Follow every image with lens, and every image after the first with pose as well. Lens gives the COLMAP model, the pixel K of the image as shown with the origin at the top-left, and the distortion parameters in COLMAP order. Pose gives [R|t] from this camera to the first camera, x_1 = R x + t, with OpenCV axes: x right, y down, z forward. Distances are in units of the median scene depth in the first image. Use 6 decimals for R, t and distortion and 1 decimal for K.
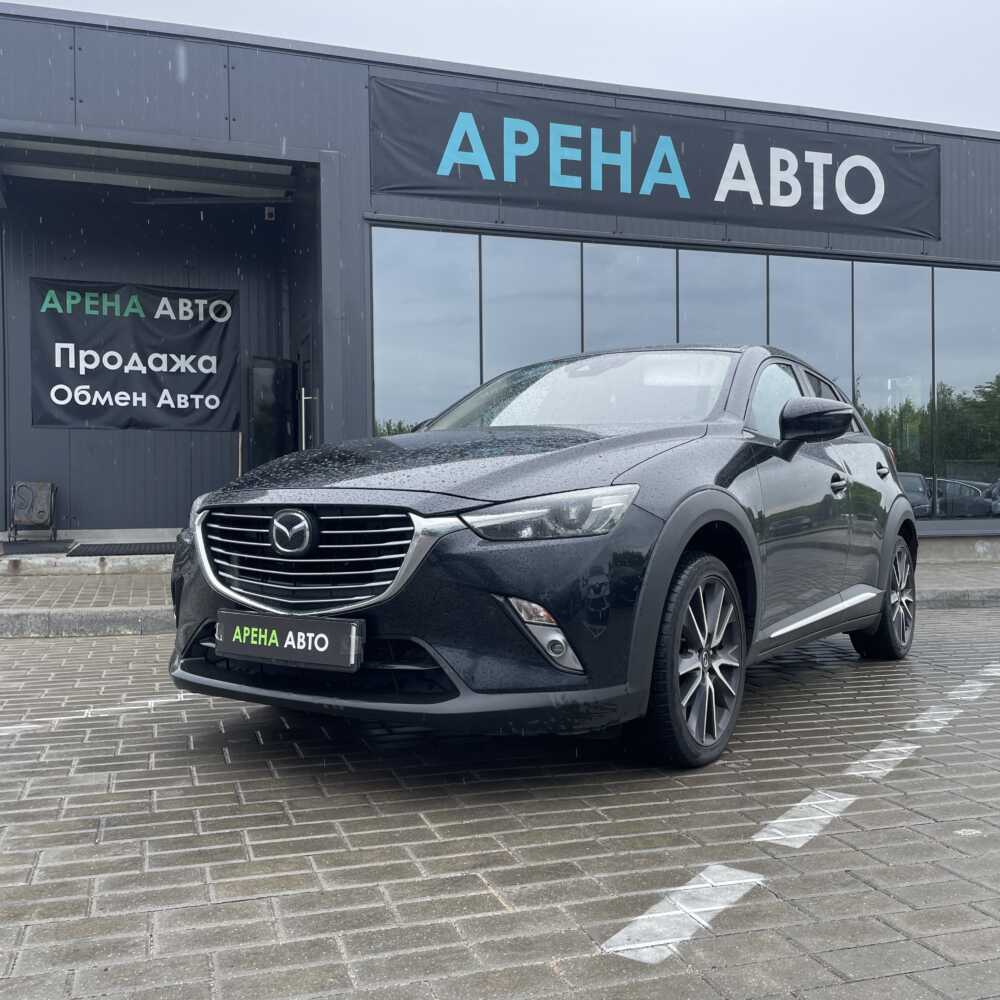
lens RADIAL K [[986.4, 0, 500.0], [0, 986.4, 500.0], [0, 0, 1]] dist [0.092173, -0.143025]
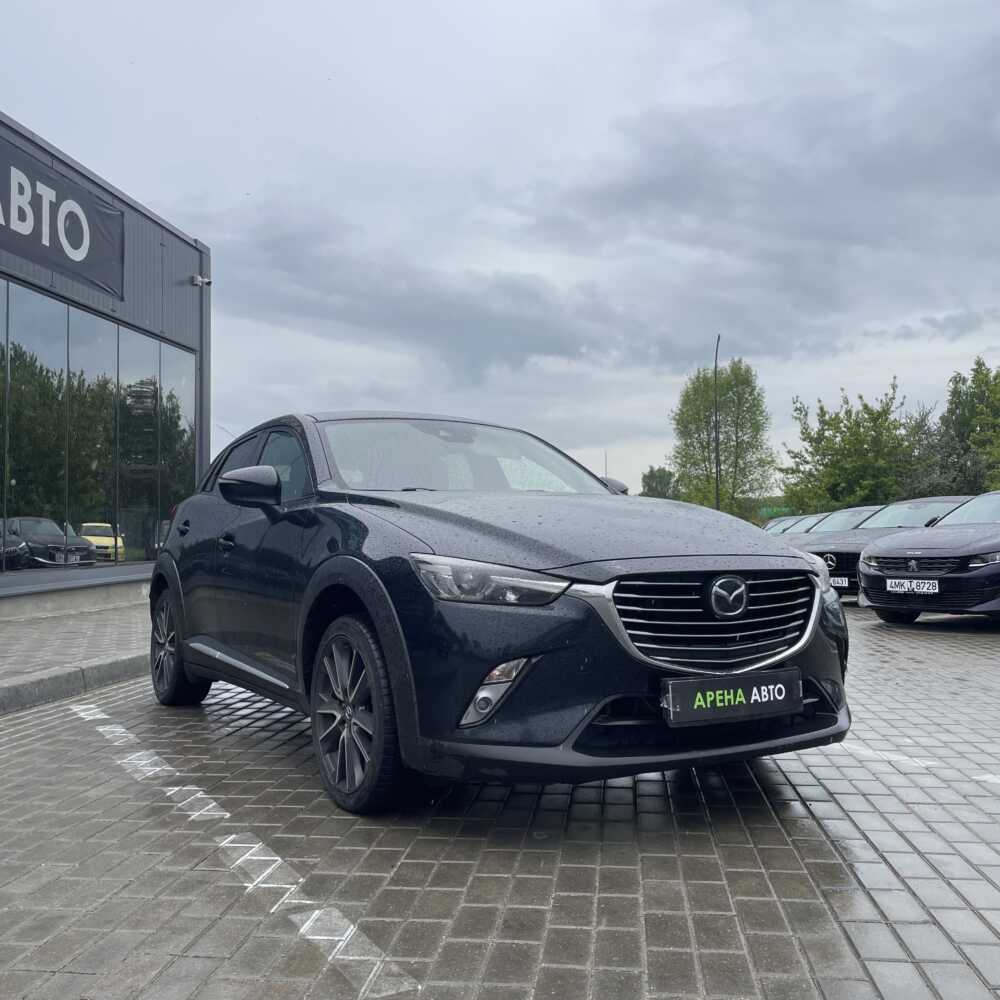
lens RADIAL K [[986.4, 0, 500.0], [0, 986.4, 500.0], [0, 0, 1]] dist [0.092173, -0.143025]
pose [[0.450758, 0.032993, 0.892036, -0.377212], [0.004479, 0.999221, -0.039221, -0.009254], [-0.892635, 0.021674, 0.450259, 0.213736]]
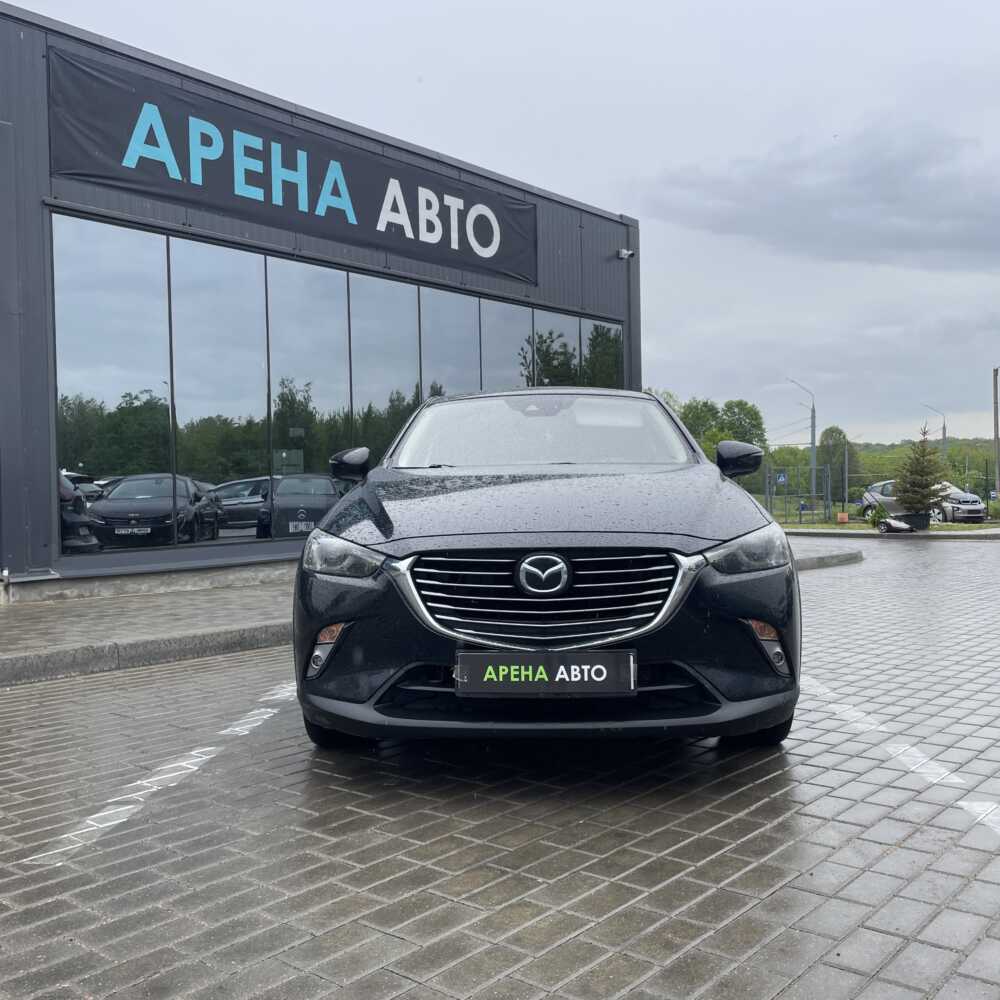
lens RADIAL K [[986.4, 0, 500.0], [0, 986.4, 500.0], [0, 0, 1]] dist [0.092173, -0.143025]
pose [[0.860808, -0.014255, 0.508730, -0.232479], [0.015261, 0.999881, 0.002194, -0.014838], [-0.508701, 0.005875, 0.860923, 0.028766]]
